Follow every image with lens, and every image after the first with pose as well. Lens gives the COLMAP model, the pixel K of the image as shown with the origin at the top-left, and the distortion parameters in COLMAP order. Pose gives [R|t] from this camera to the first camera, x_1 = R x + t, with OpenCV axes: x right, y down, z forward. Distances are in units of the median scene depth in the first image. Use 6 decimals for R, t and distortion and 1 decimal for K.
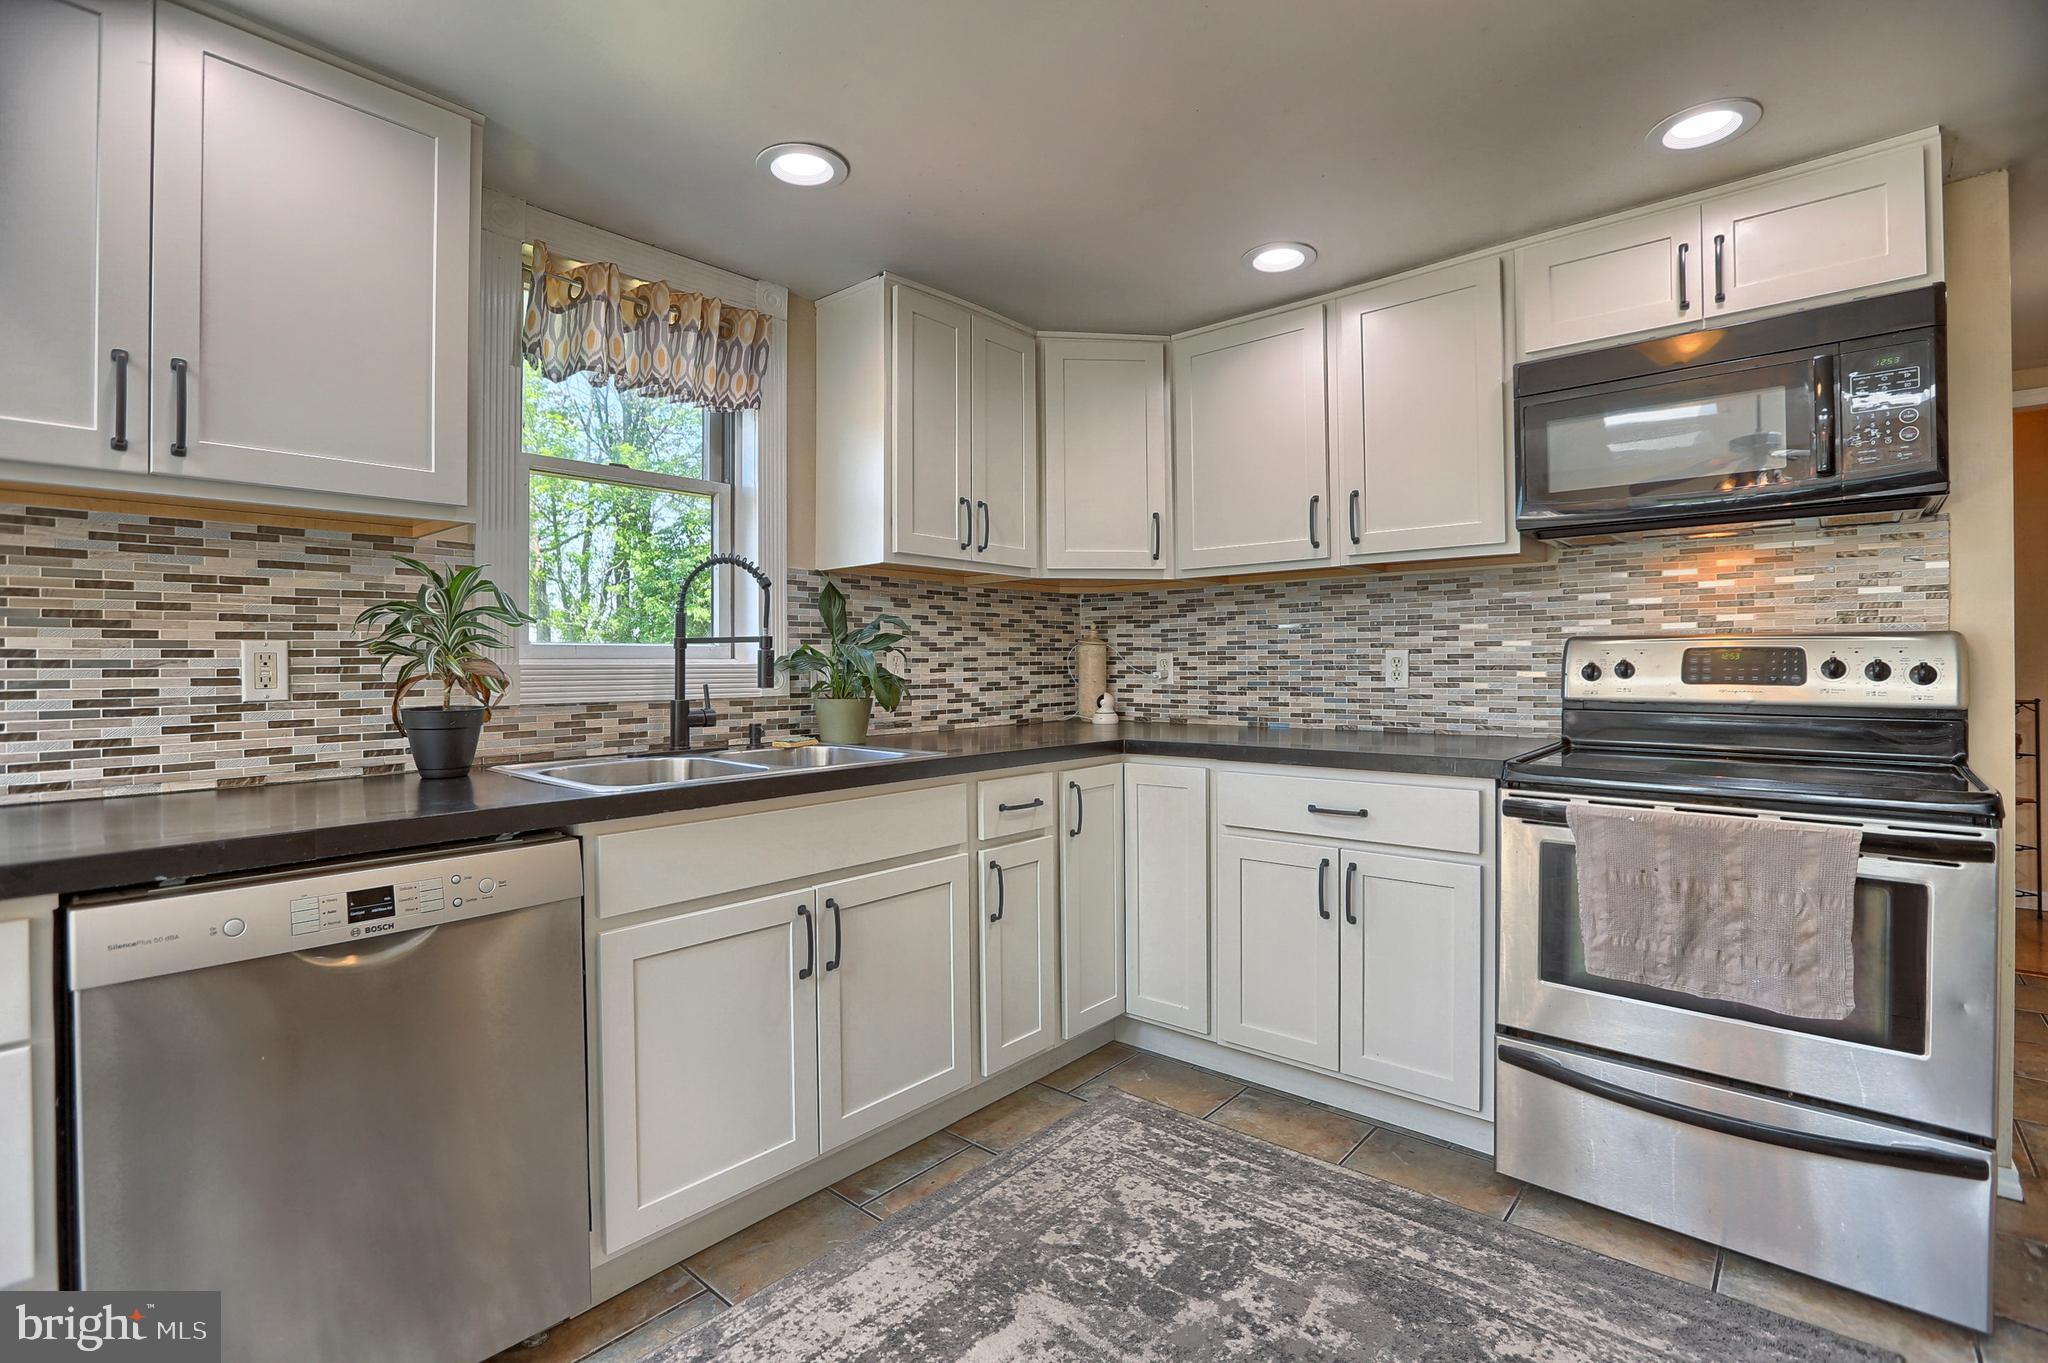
lens RADIAL K [[942.8, 0, 1023.6], [0, 942.8, 666.5], [0, 0, 1]] dist [-0.043467, 0.015779]
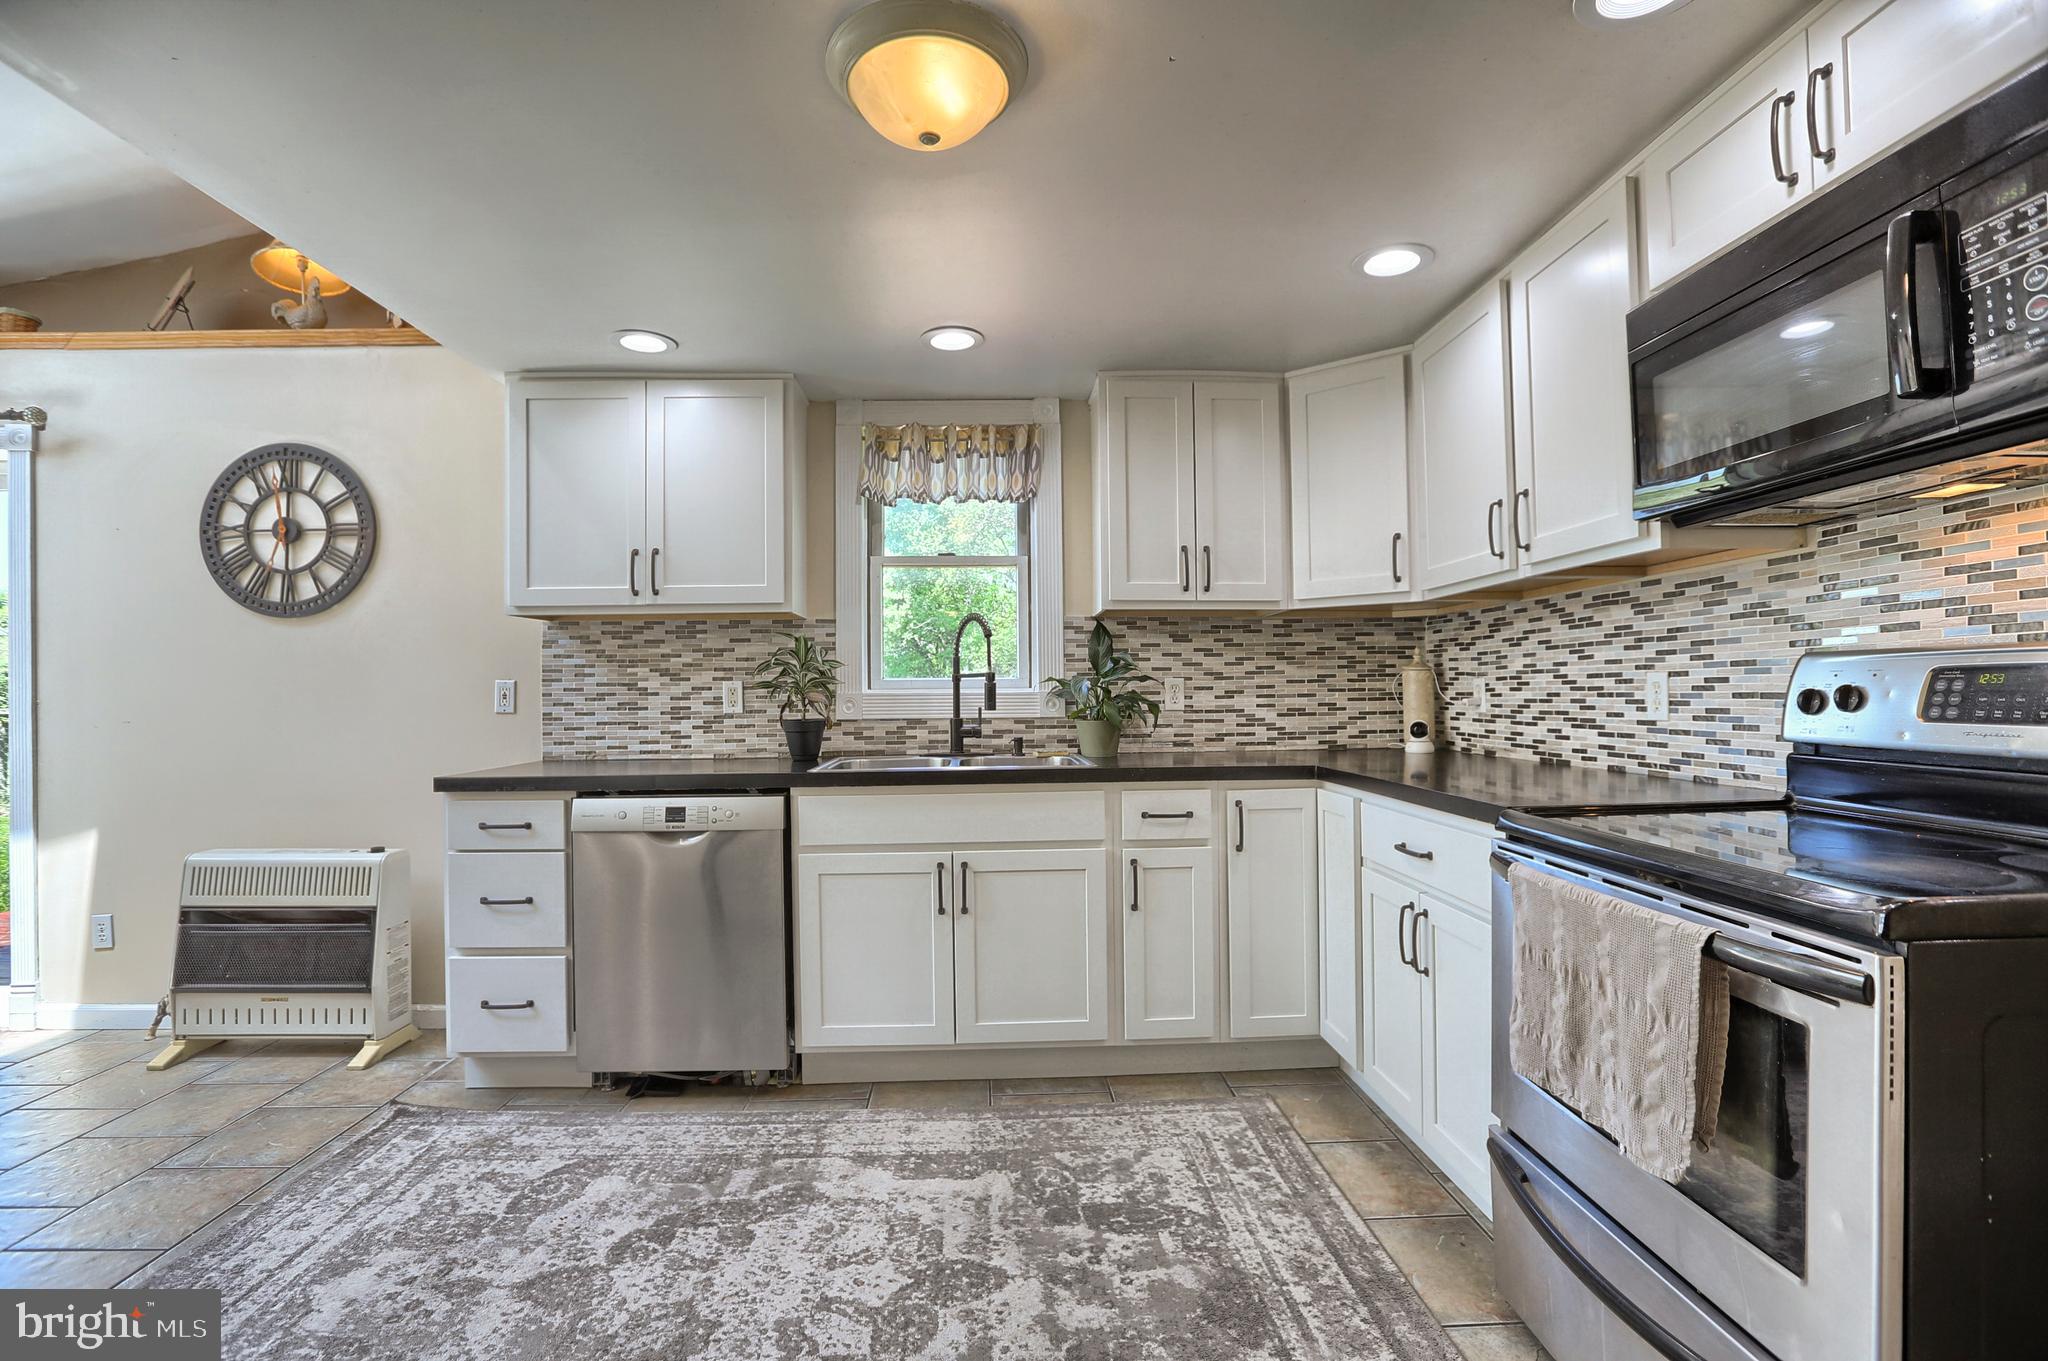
lens RADIAL K [[942.8, 0, 1012.2], [0, 942.8, 688.6], [0, 0, 1]] dist [-0.043467, 0.015779]
pose [[0.683431, -0.004203, -0.730003, 0.734553], [0.003748, 0.999990, -0.002249, -0.005563], [0.730005, -0.001199, 0.683440, 0.081462]]
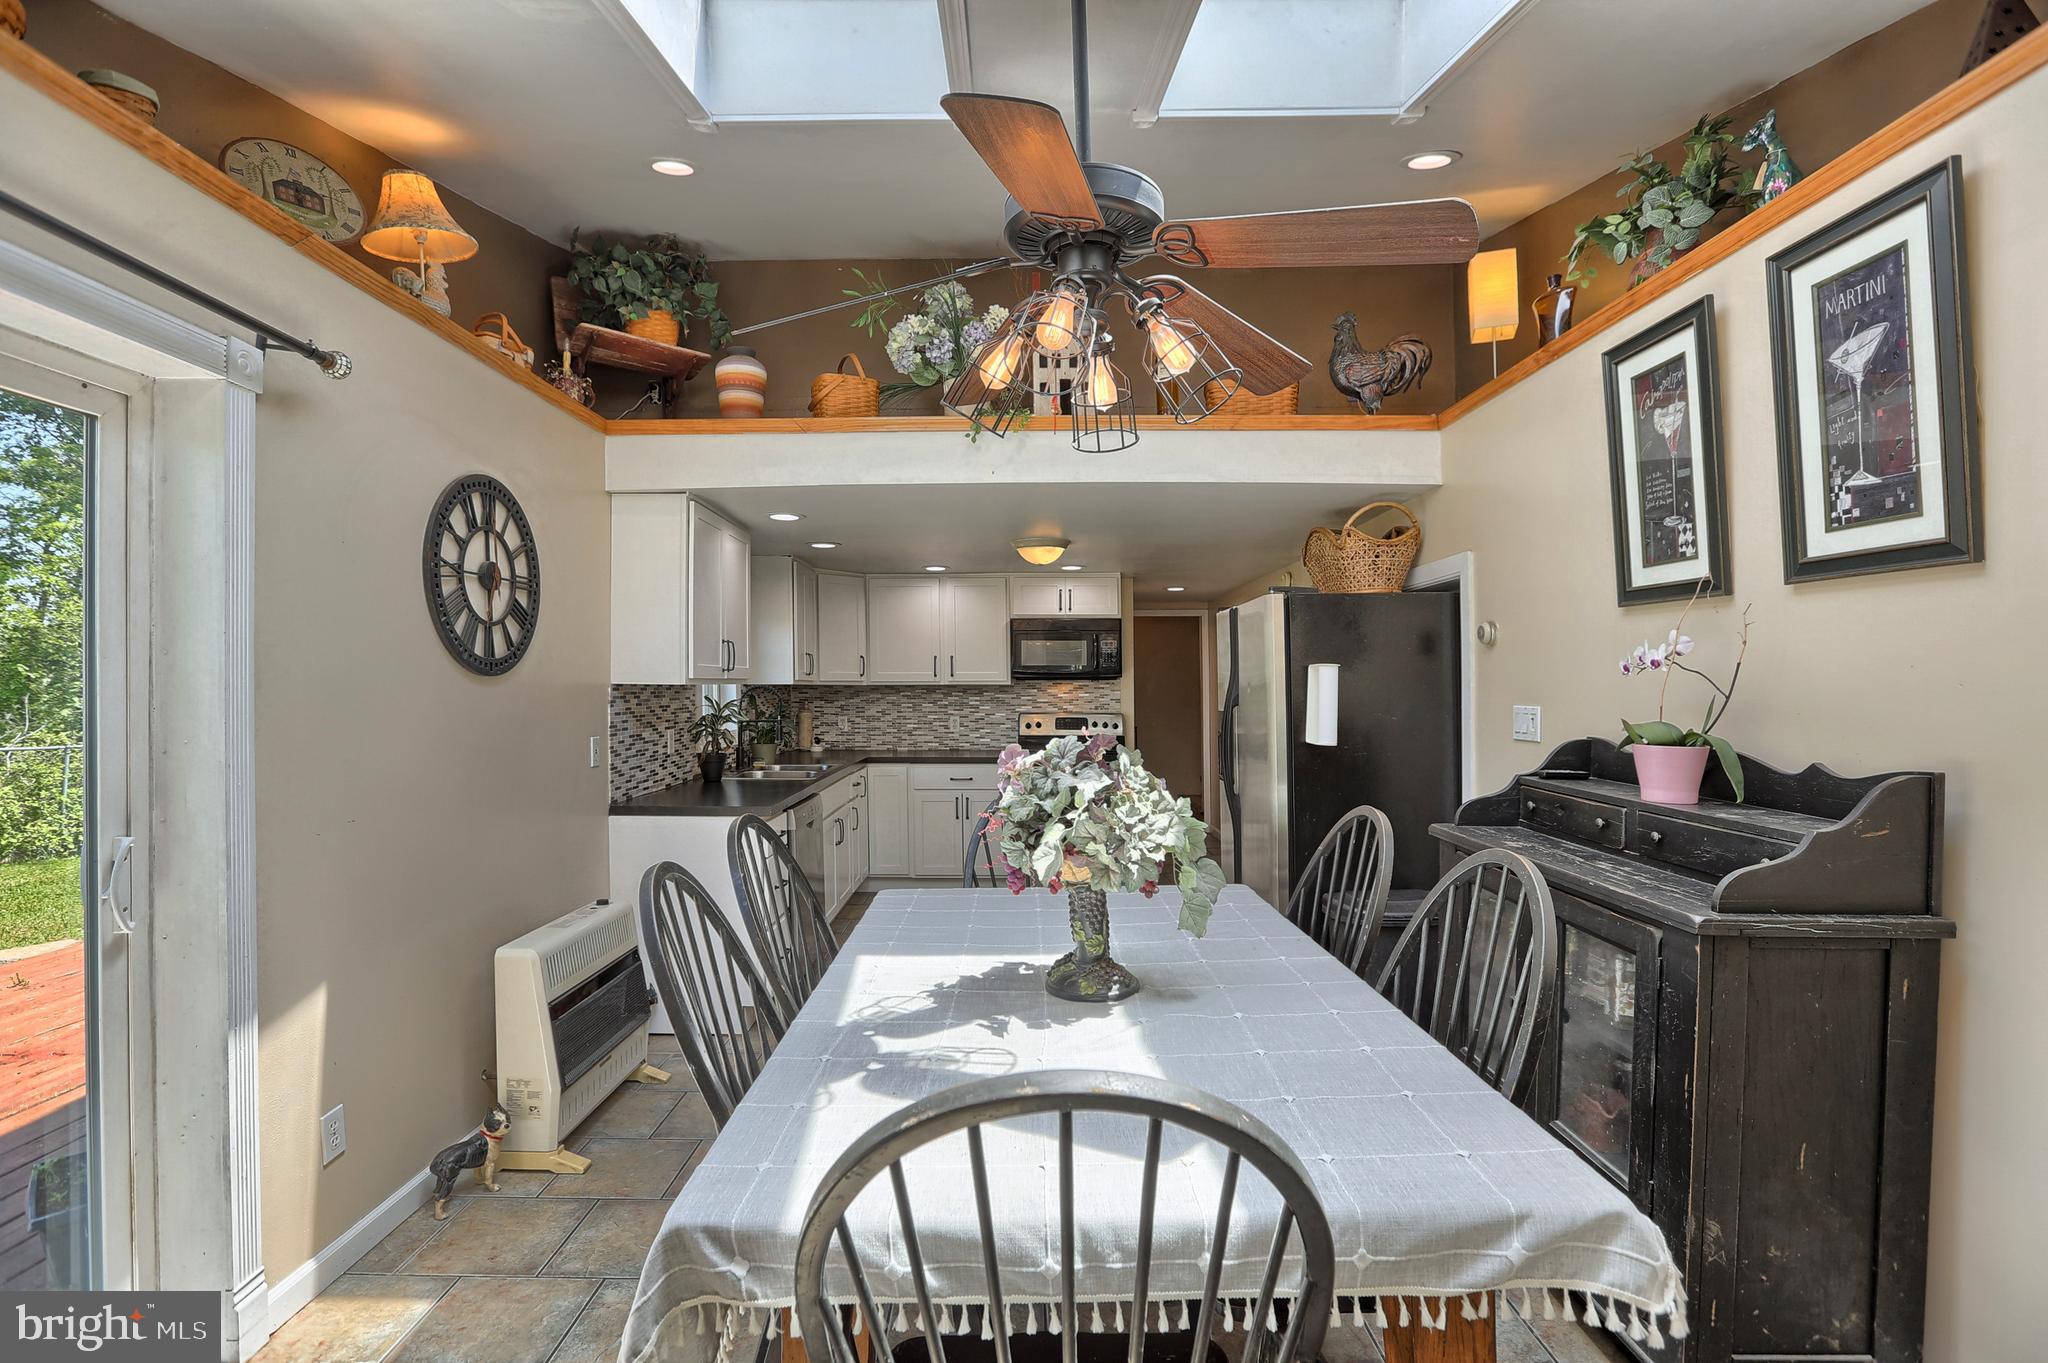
lens RADIAL K [[942.8, 0, 1015.5], [0, 942.8, 677.3], [0, 0, 1]] dist [-0.043467, 0.015779]
pose [[0.755002, 0.012003, 0.655613, -1.349336], [-0.002686, 0.999881, -0.015213, -0.101753], [-0.655717, 0.009725, 0.754944, -1.182840]]
